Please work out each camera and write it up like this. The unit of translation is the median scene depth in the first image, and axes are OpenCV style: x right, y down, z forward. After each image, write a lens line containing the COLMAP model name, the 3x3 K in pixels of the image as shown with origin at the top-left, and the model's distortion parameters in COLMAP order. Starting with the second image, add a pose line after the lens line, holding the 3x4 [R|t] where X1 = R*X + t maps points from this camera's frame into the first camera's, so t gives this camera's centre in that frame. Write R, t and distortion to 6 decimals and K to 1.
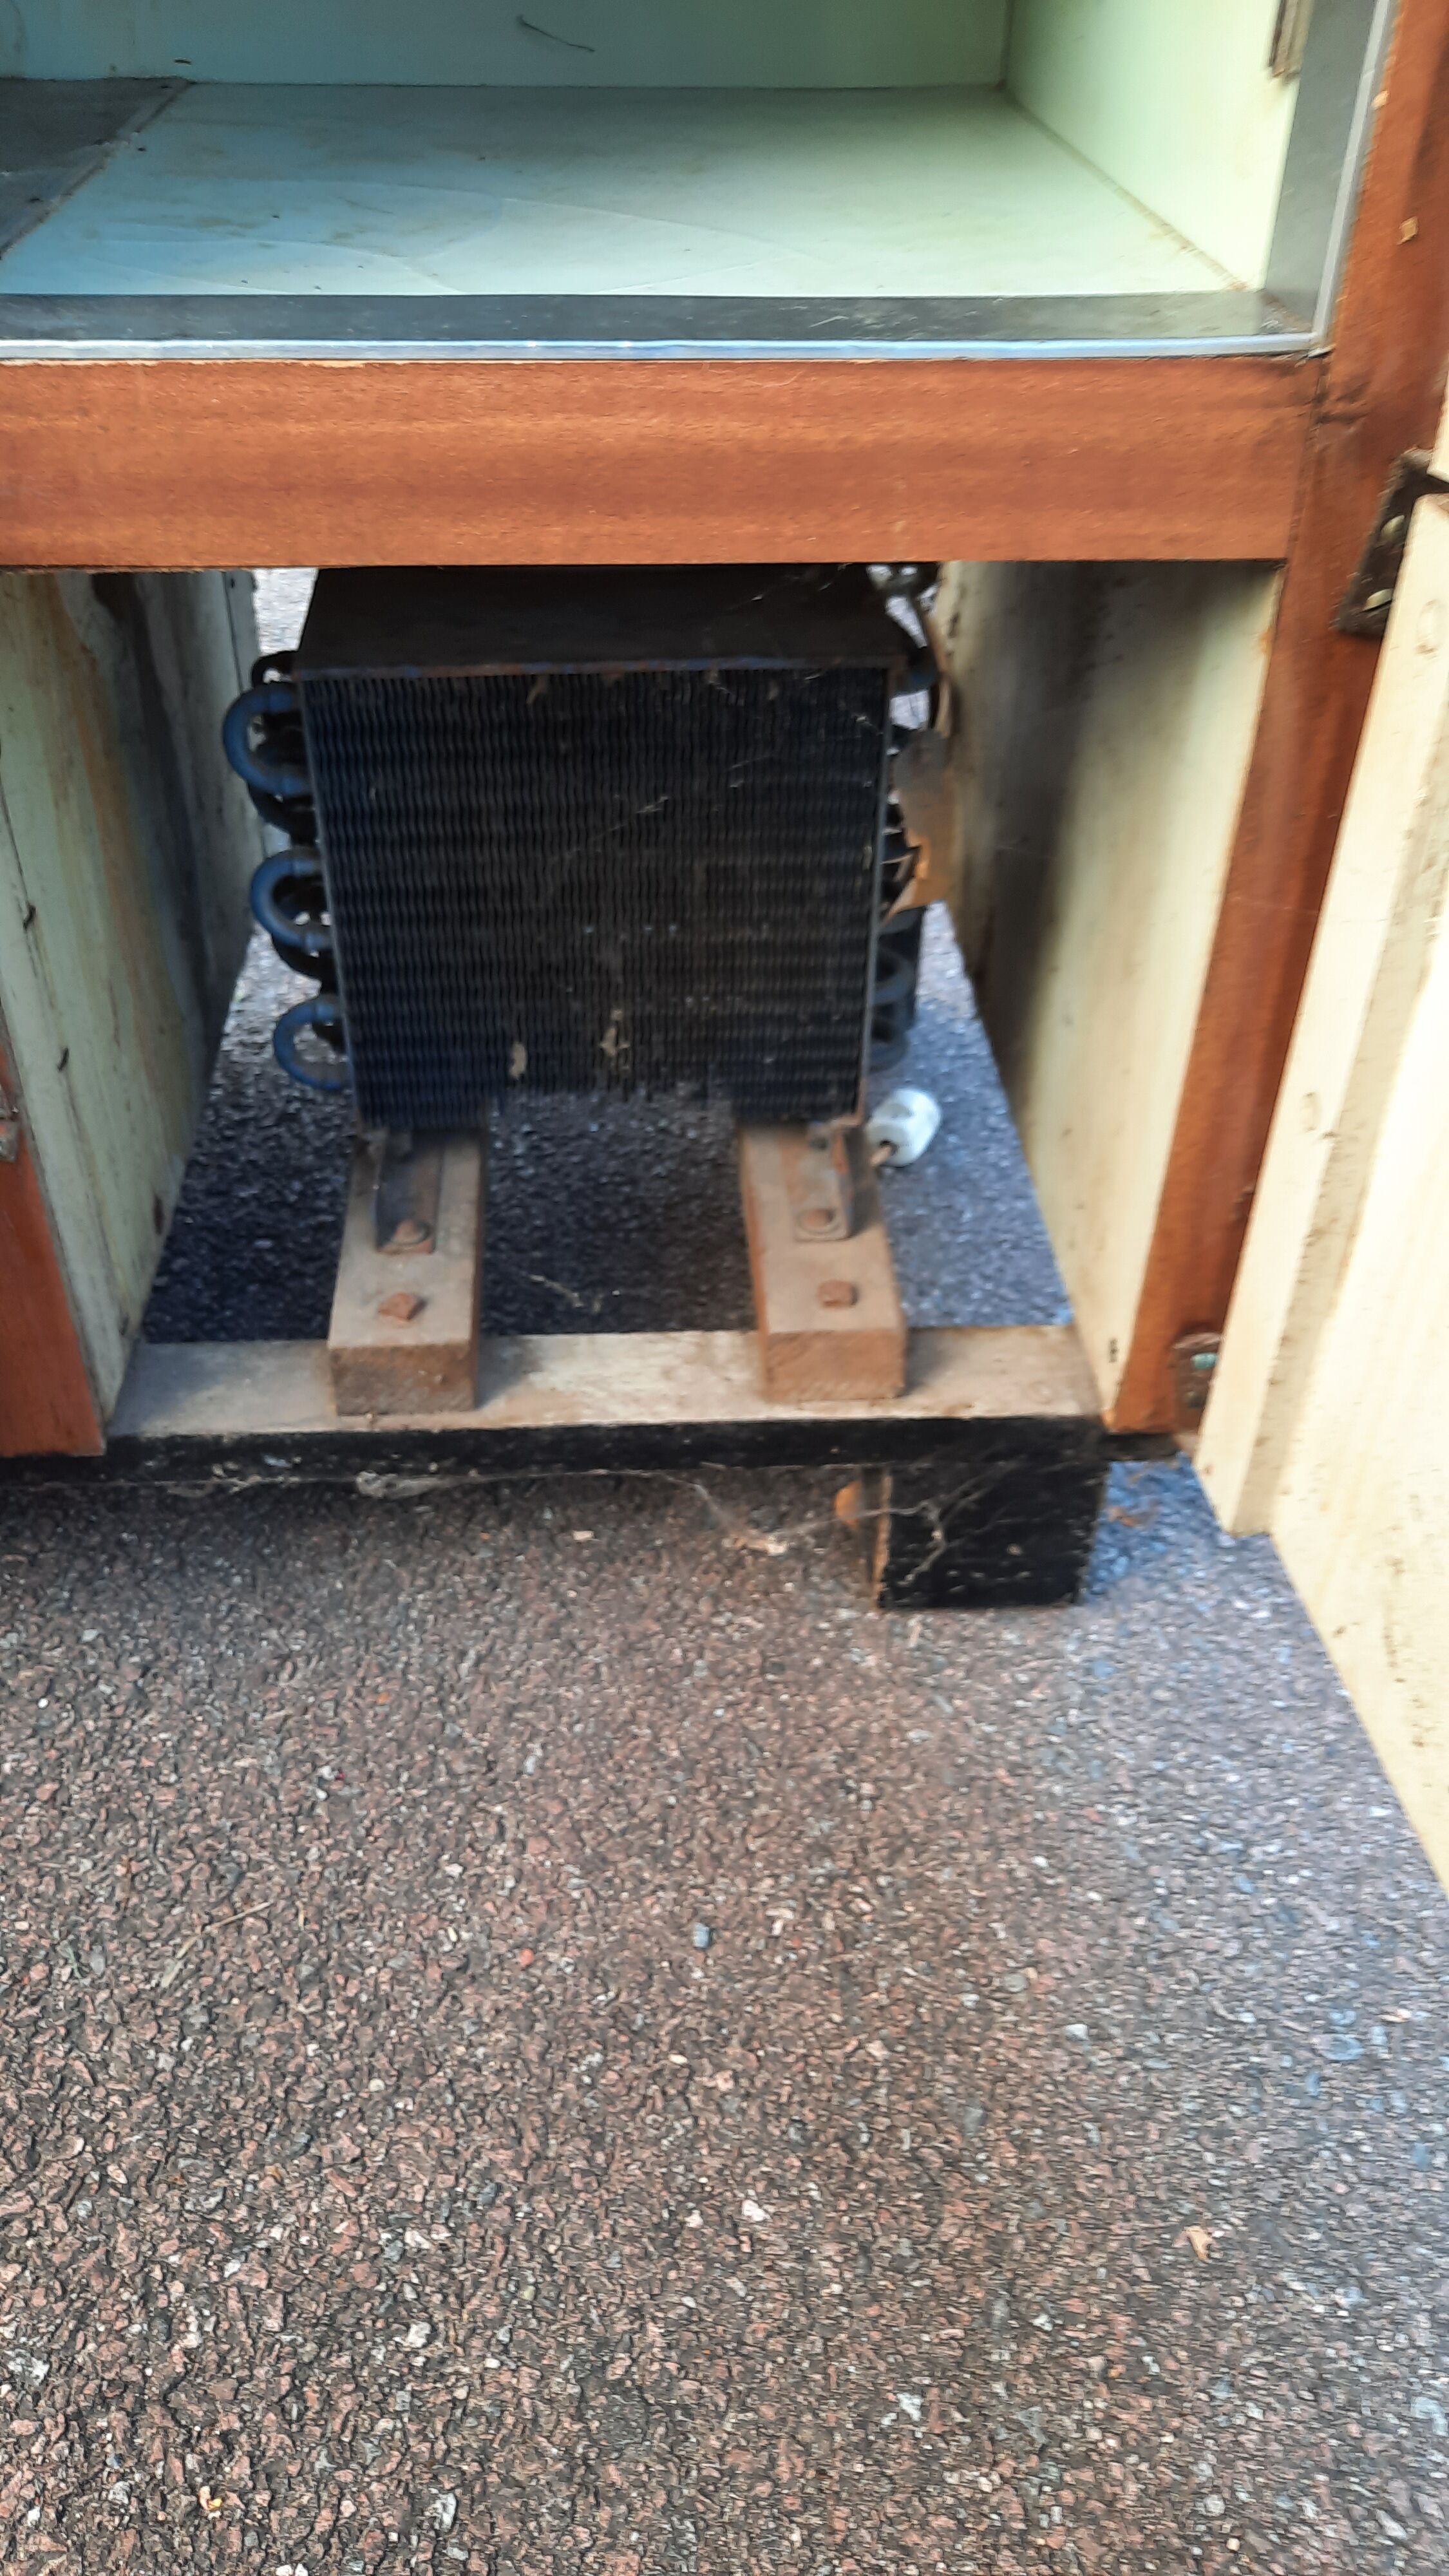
lens RADIAL K [[1921.7, 0, 701.5], [0, 1921.7, 1244.0], [0, 0, 1]] dist [0.037368, -0.051769]
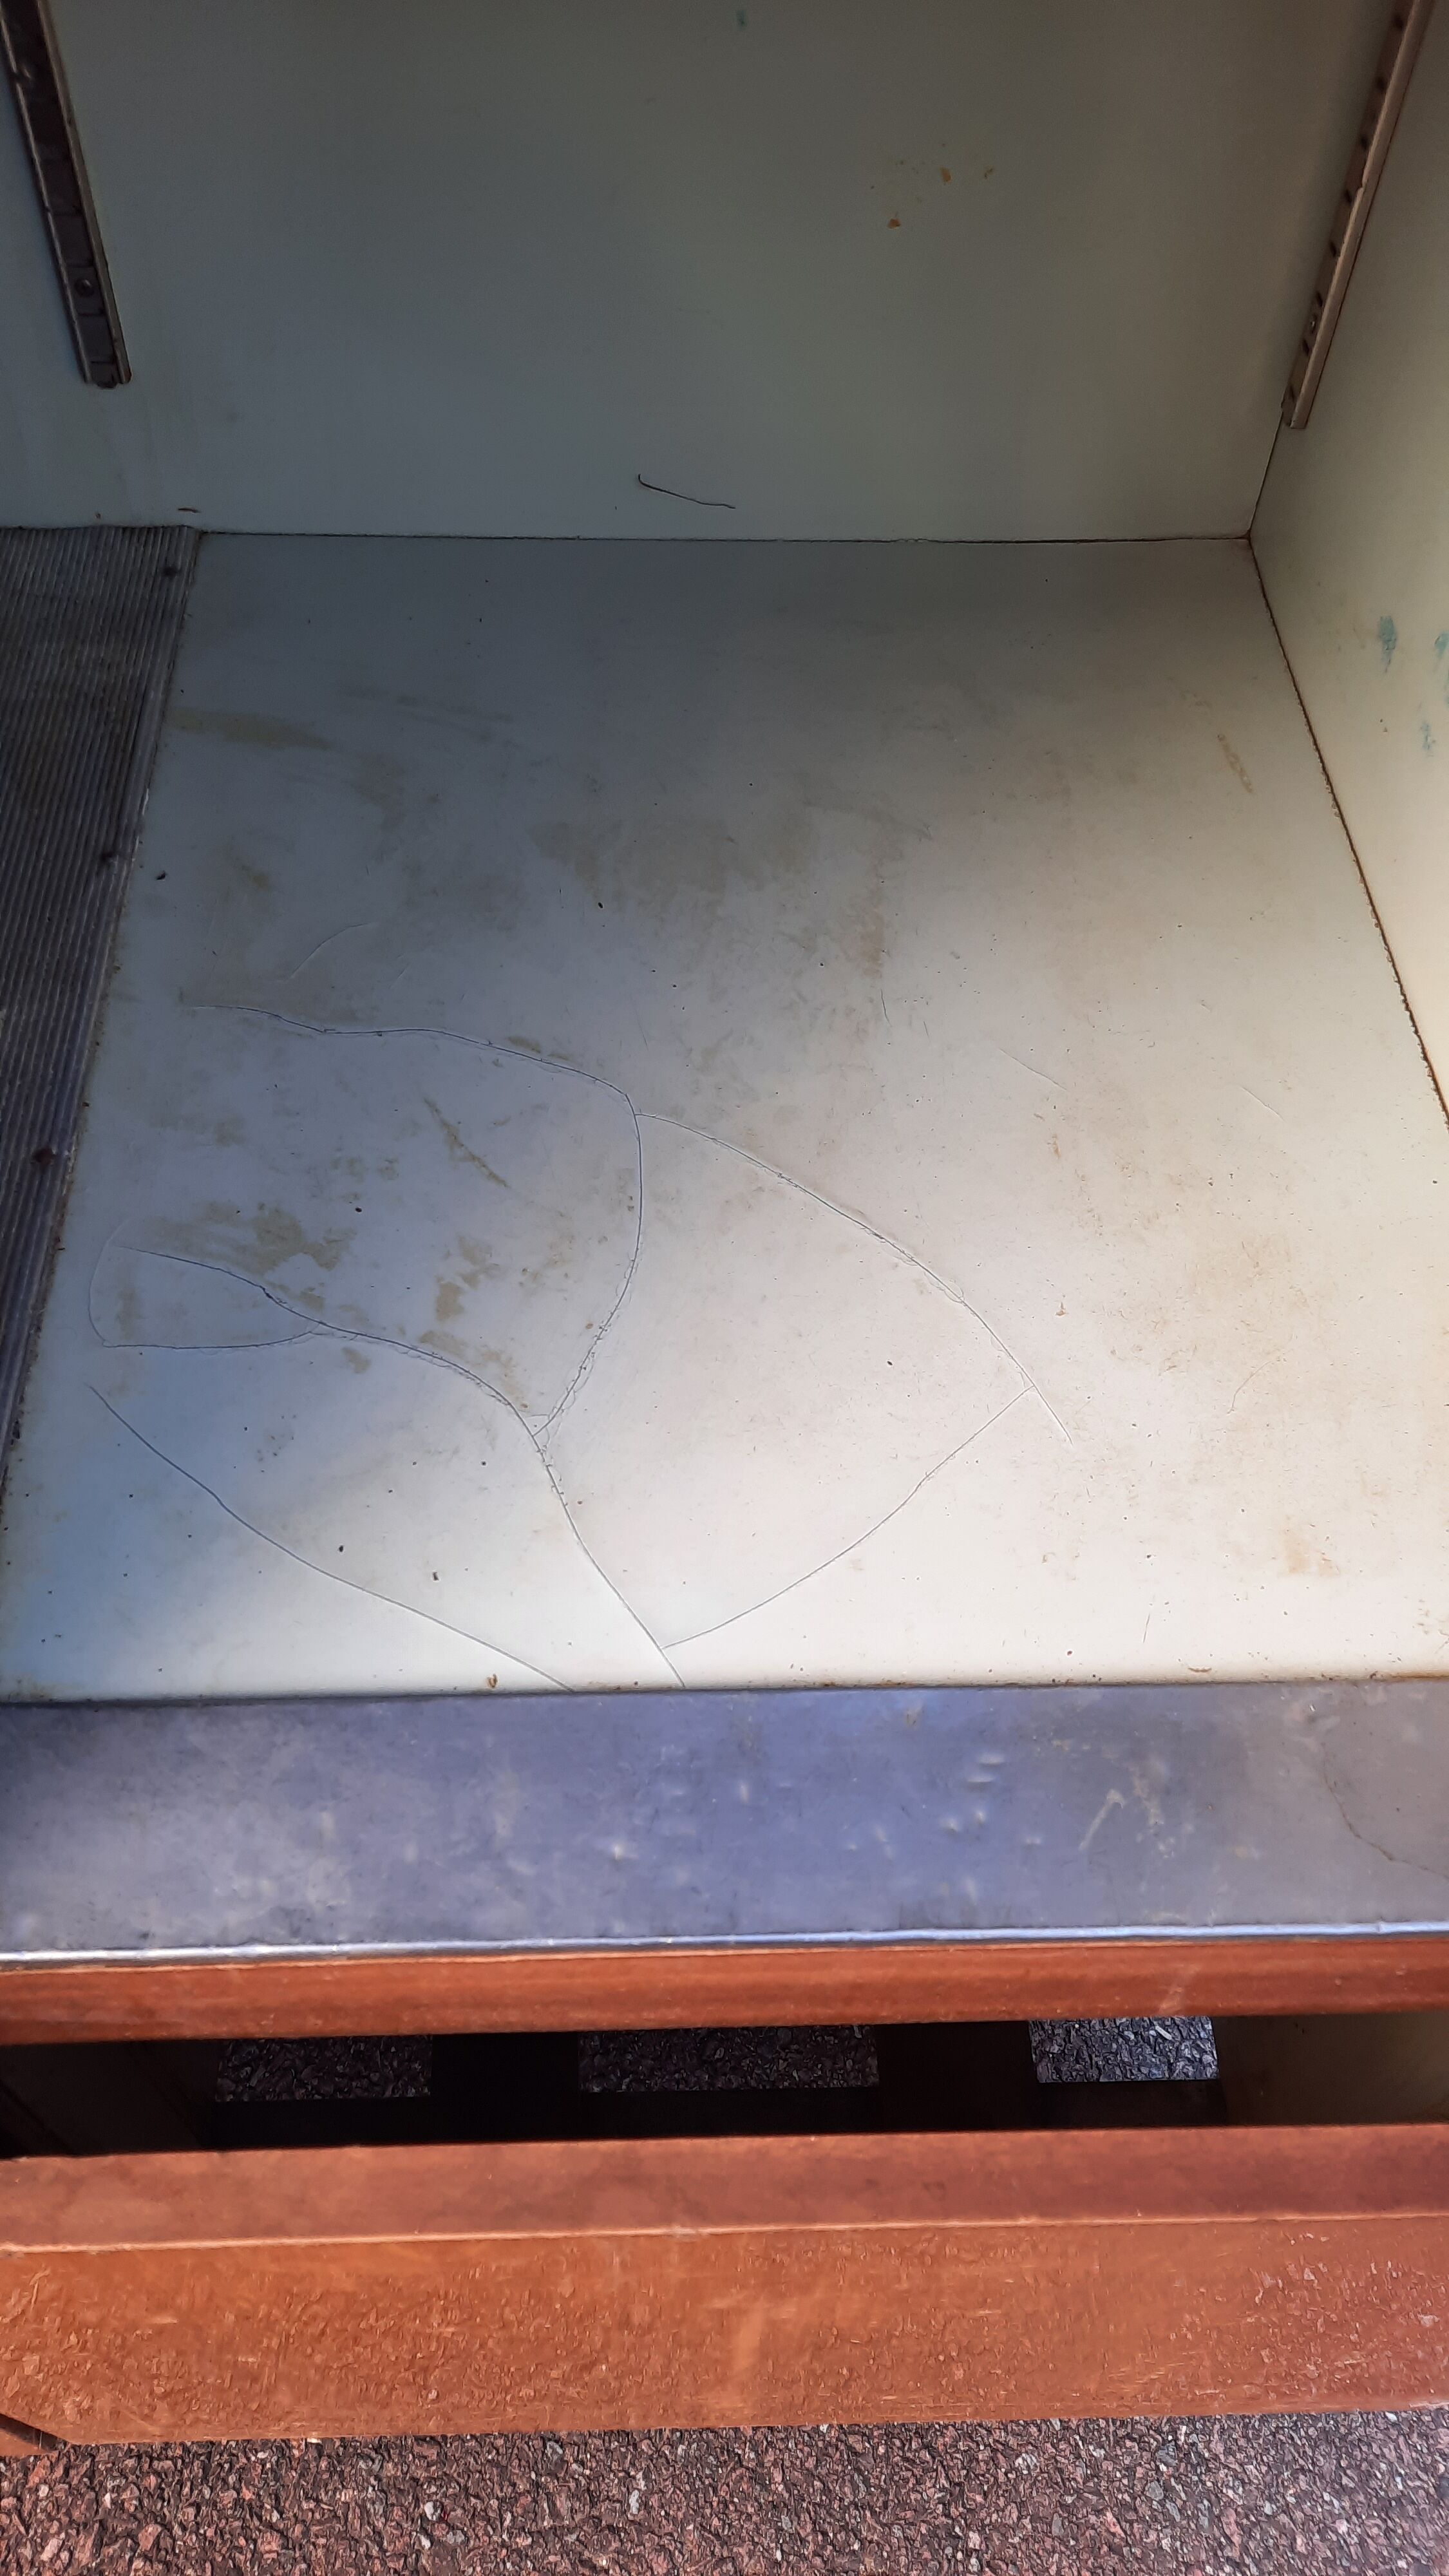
lens RADIAL K [[1893.0, 0, 699.2], [0, 1893.0, 1297.8], [0, 0, 1]] dist [0.033124, -0.025557]
pose [[0.999791, 0.020339, 0.002166, -0.074560], [-0.020117, 0.958653, 0.283864, -0.638180], [0.003697, -0.283849, 0.958862, 0.249043]]
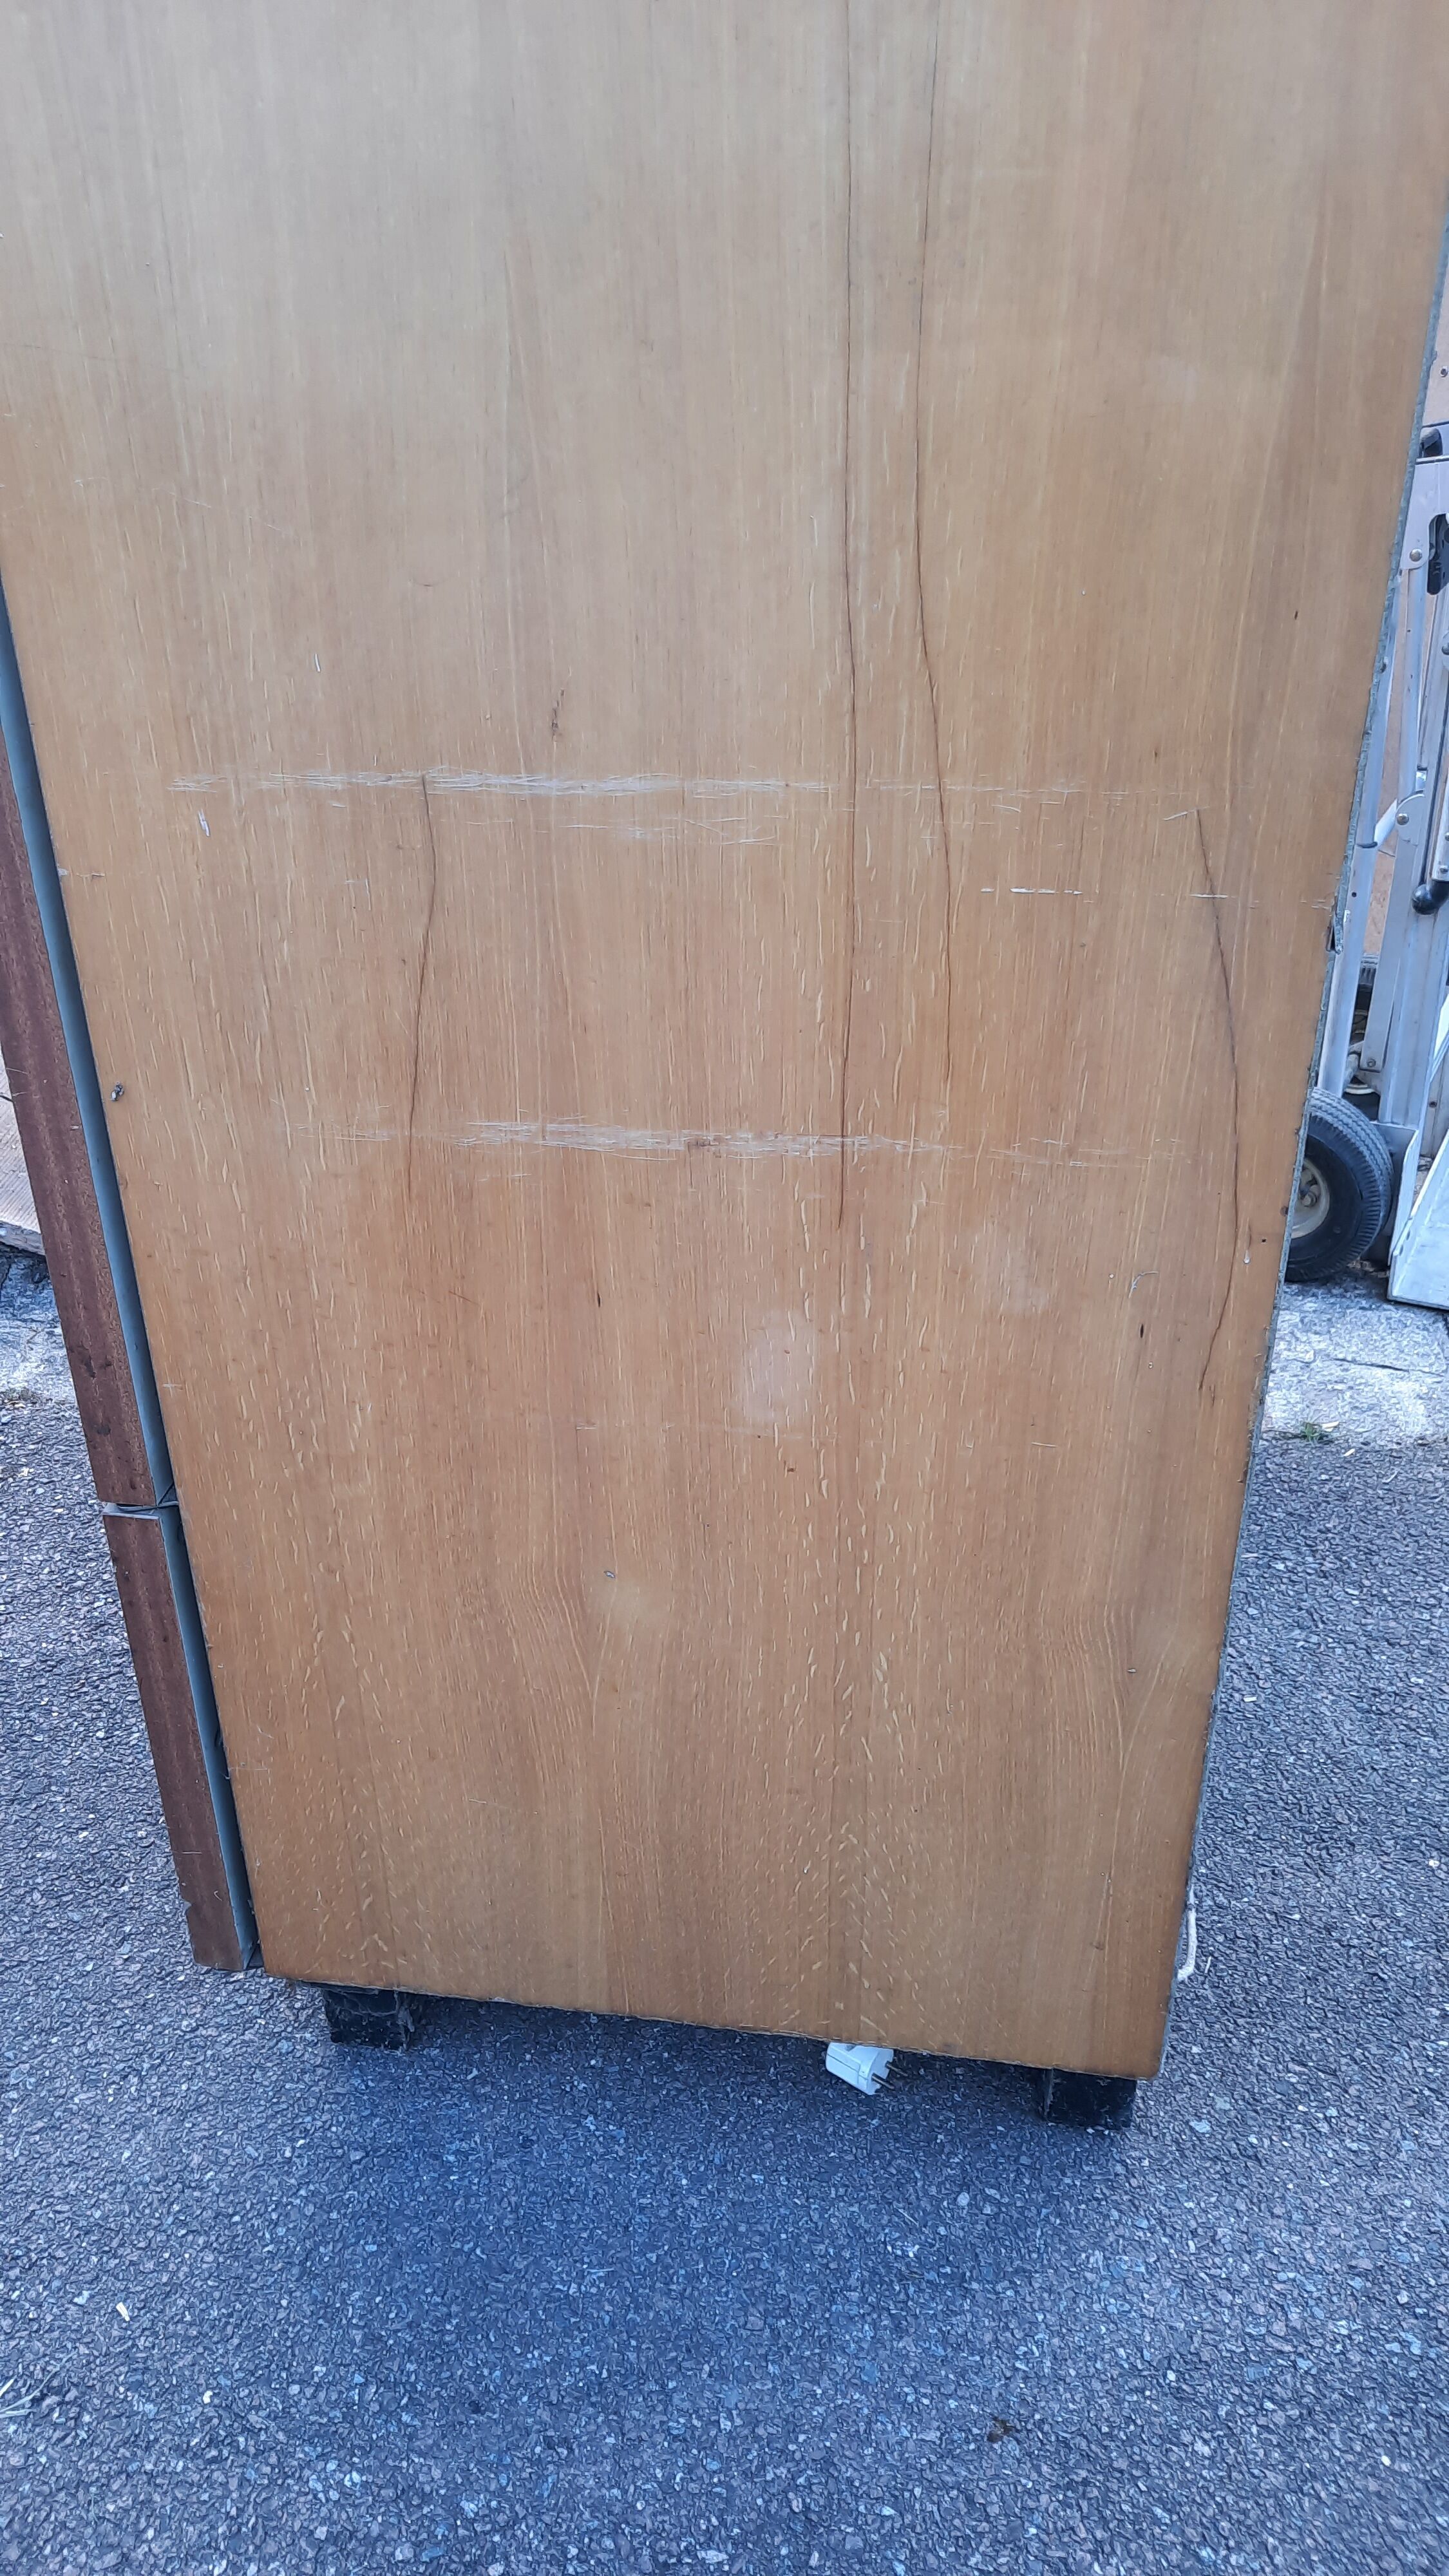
lens RADIAL K [[1911.9, 0, 667.0], [0, 1911.9, 1309.4], [0, 0, 1]] dist [0.051488, -0.061494]
pose [[-0.213614, 0.487050, -0.846848, 1.338517], [-0.577216, 0.636436, 0.511635, -1.307573], [0.788157, 0.598106, 0.145181, 0.727734]]
